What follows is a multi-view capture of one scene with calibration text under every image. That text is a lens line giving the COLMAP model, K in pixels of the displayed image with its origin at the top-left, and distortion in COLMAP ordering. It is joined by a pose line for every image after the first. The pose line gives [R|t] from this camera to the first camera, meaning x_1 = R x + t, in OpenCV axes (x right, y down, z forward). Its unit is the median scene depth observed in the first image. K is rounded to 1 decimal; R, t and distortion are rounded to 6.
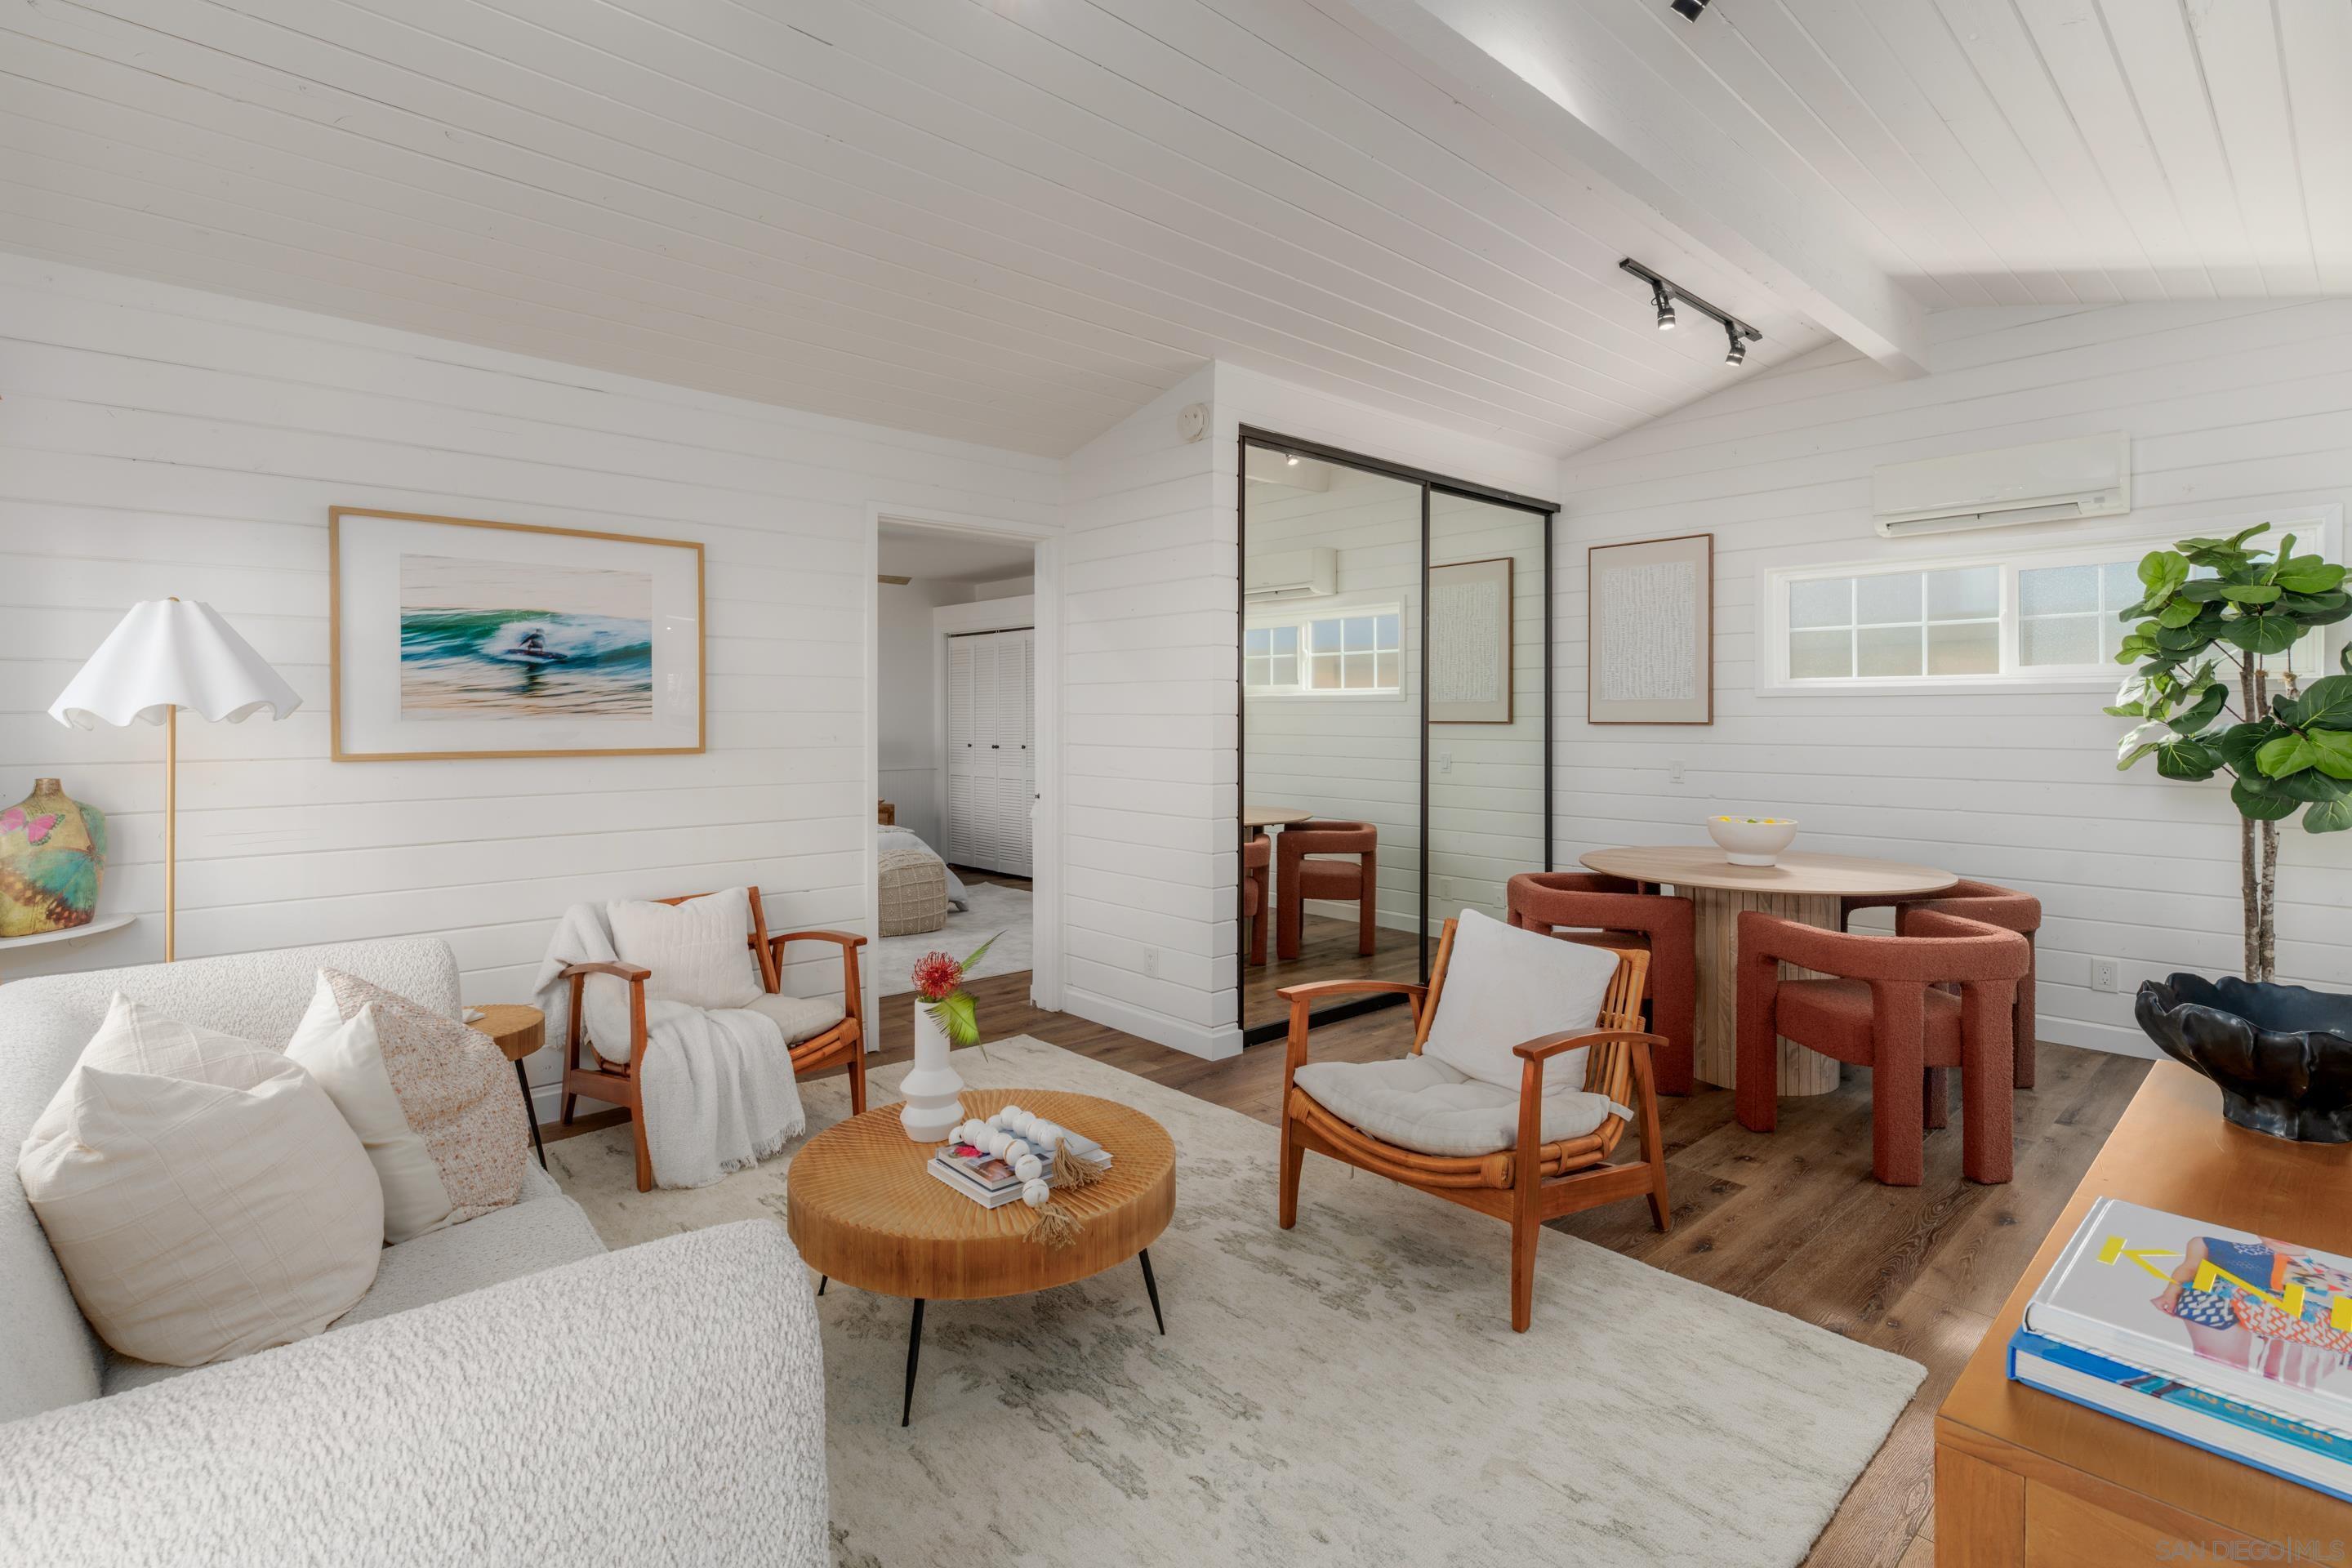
lens RADIAL K [[1090.7, 0, 1173.8], [0, 1090.7, 728.8], [0, 0, 1]] dist [-0.000991, 0.000669]
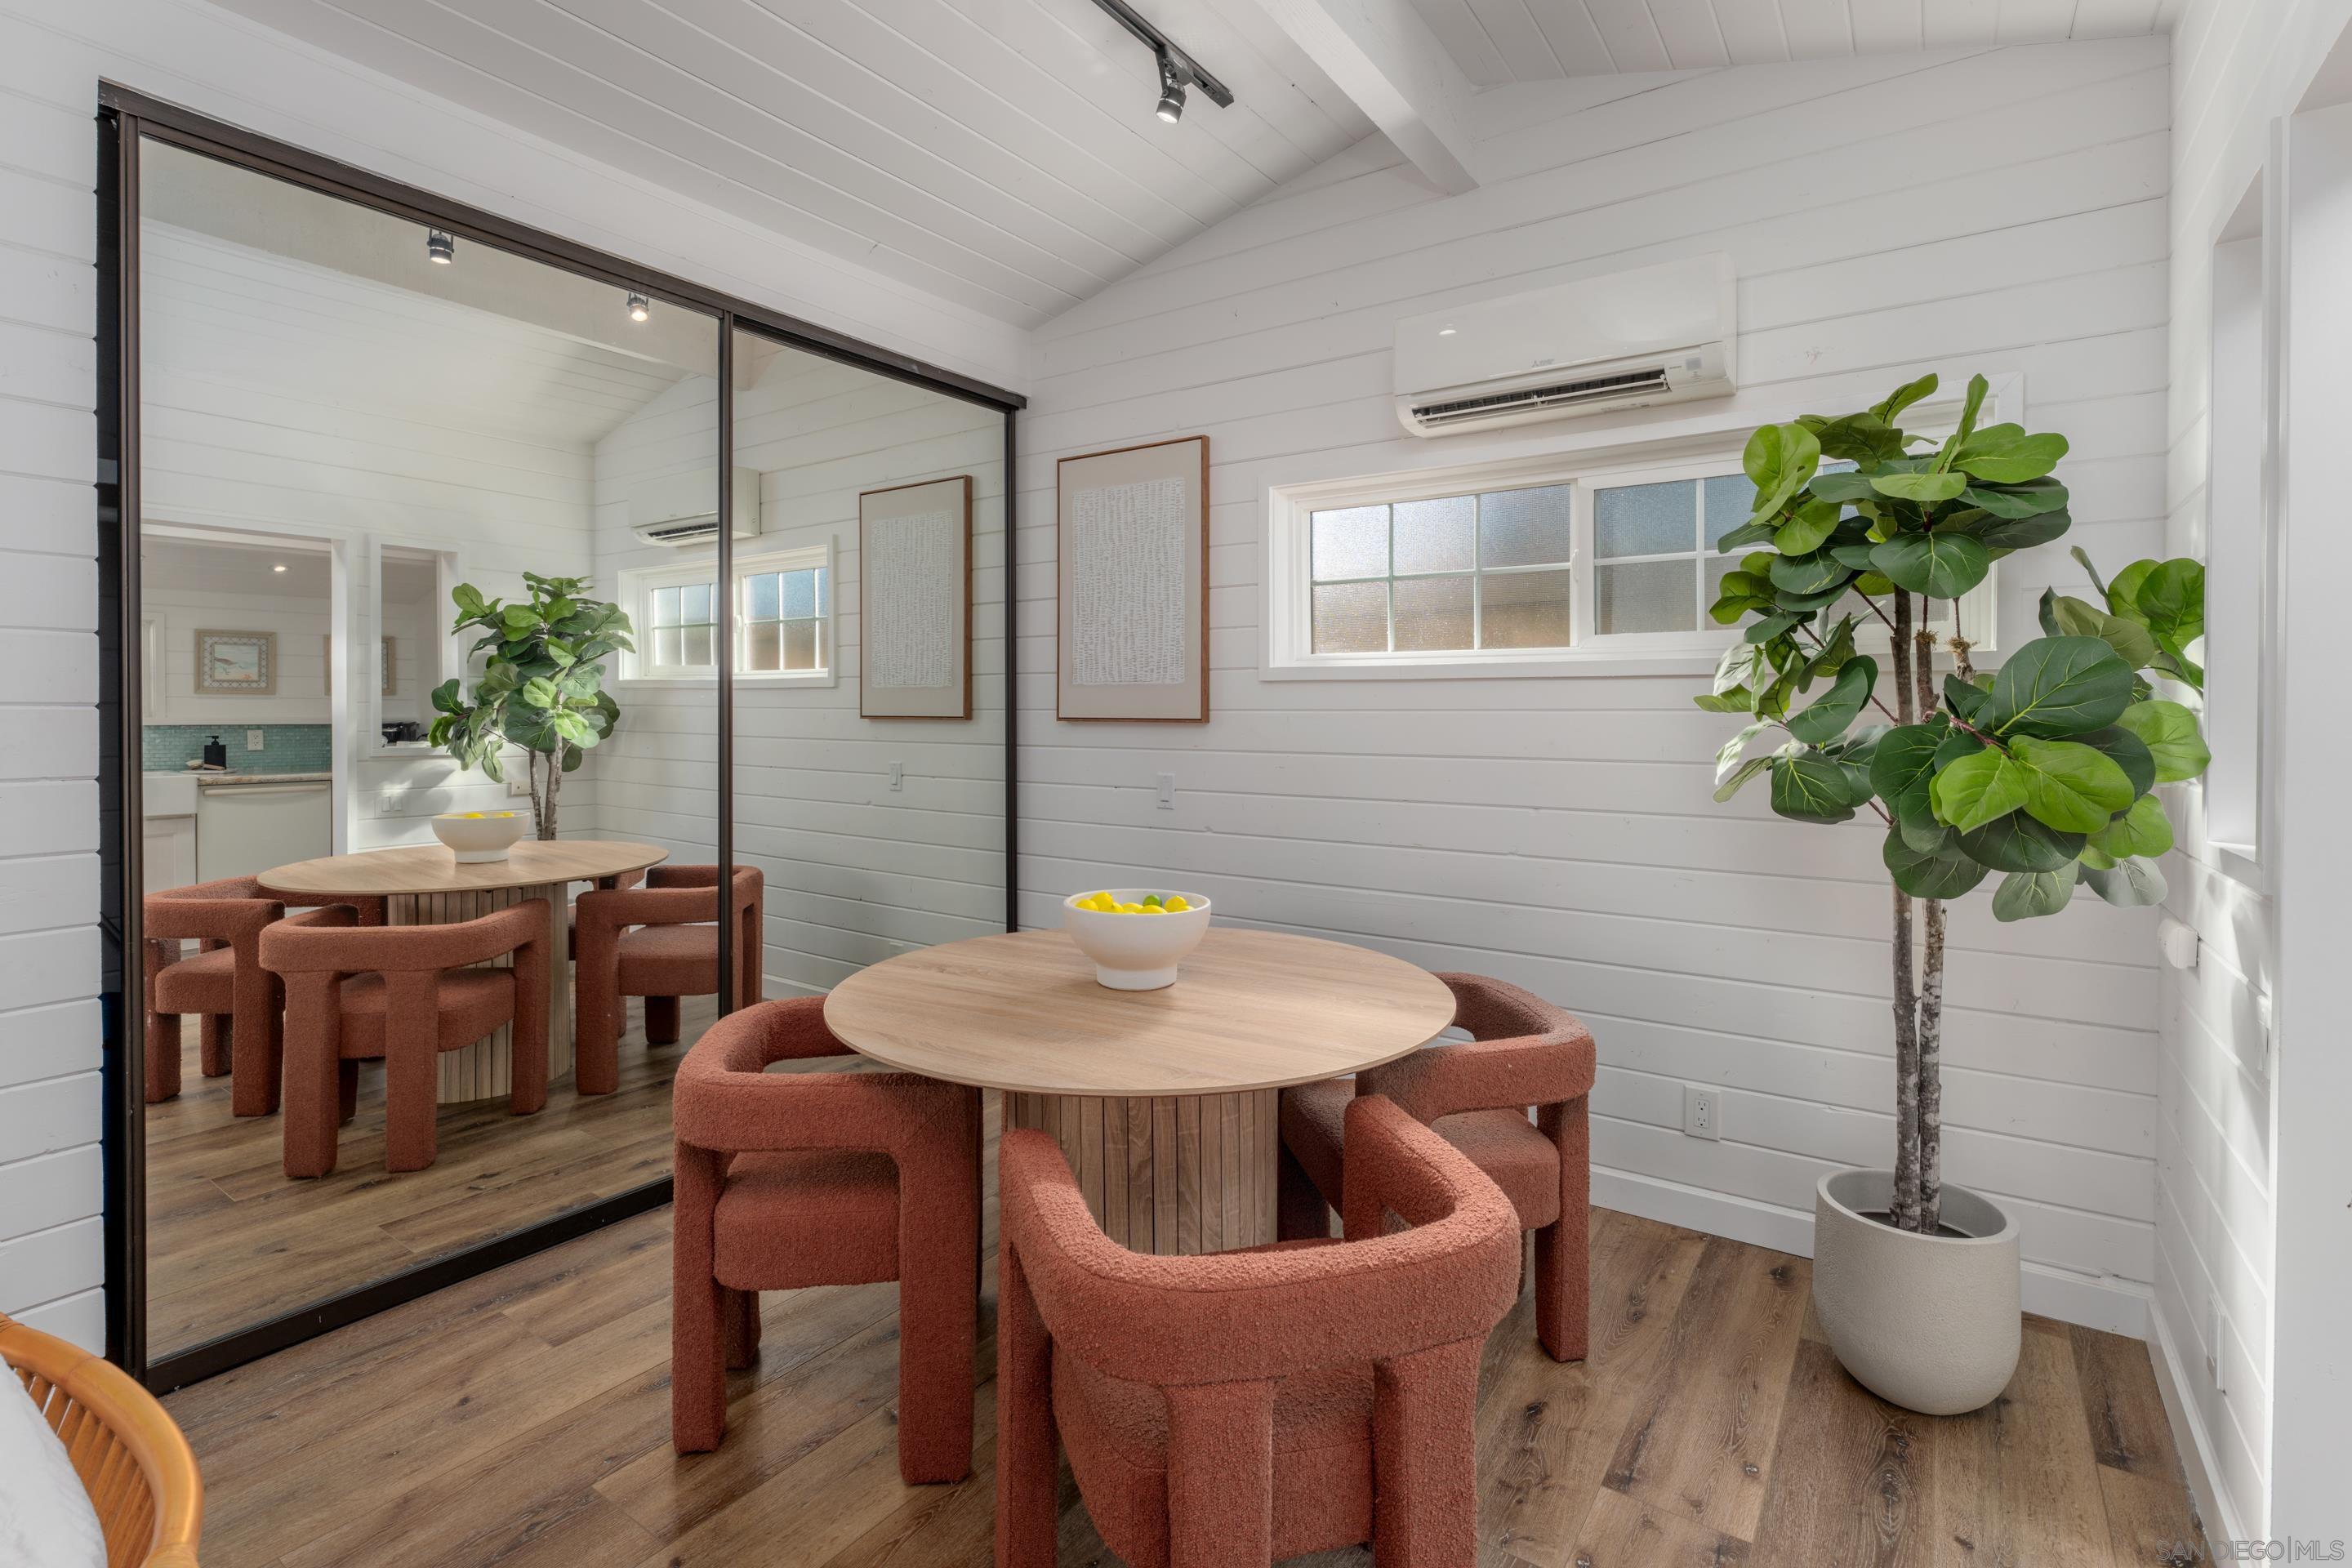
lens RADIAL K [[1088.6, 0, 1170.3], [0, 1088.6, 728.2], [0, 0, 1]] dist [-0.001060, -0.000352]
pose [[0.973770, -0.000572, 0.227535, 0.454448], [-0.000768, 0.999983, 0.005803, -0.005833], [-0.227534, -0.005825, 0.973753, 0.504093]]
